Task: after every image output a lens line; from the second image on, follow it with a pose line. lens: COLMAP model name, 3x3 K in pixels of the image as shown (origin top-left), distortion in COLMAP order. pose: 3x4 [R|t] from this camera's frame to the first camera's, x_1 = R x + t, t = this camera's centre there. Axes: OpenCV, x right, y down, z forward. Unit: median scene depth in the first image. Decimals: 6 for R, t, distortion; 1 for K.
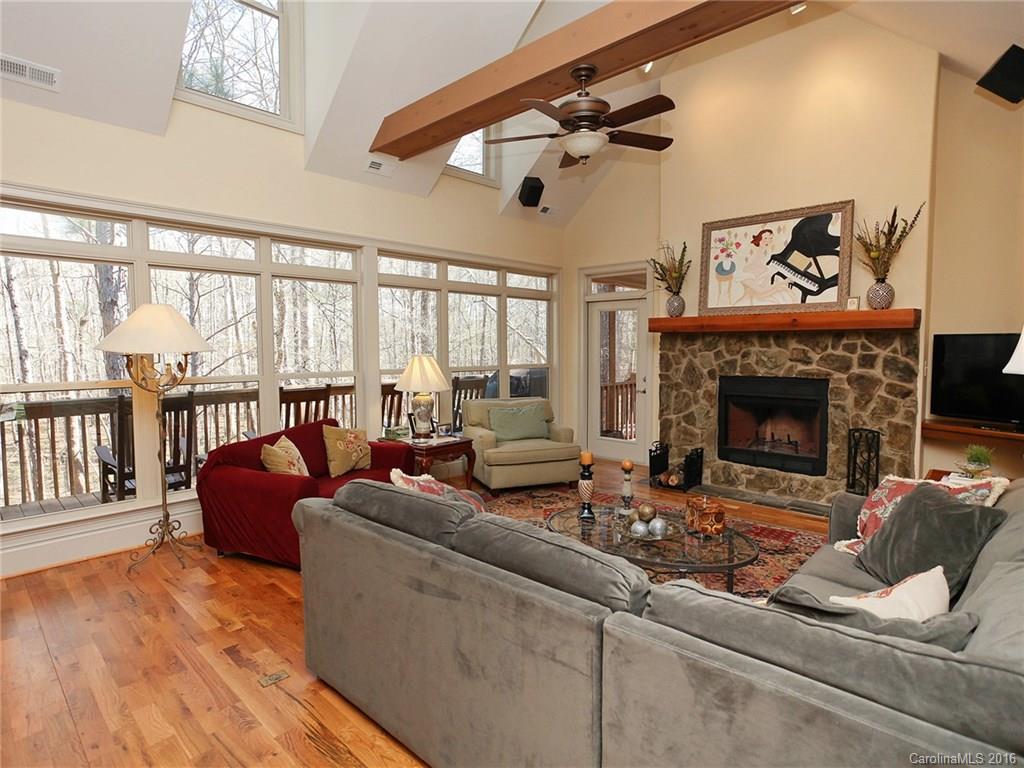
lens RADIAL K [[571.8, 0, 514.2], [0, 571.8, 378.4], [0, 0, 1]] dist [-0.000717, 0.000902]
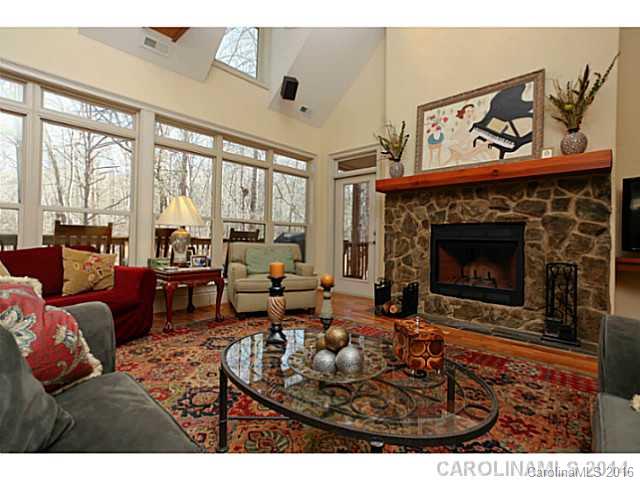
lens RADIAL K [[310.5, 0, 319.9], [0, 310.5, 238.1], [0, 0, 1]] dist [-0.008305, 0.006374]
pose [[0.999766, 0.020707, 0.006316, 0.125383], [-0.020236, 0.997531, -0.067250, 0.082423], [-0.007693, 0.067106, 0.997716, 0.365807]]
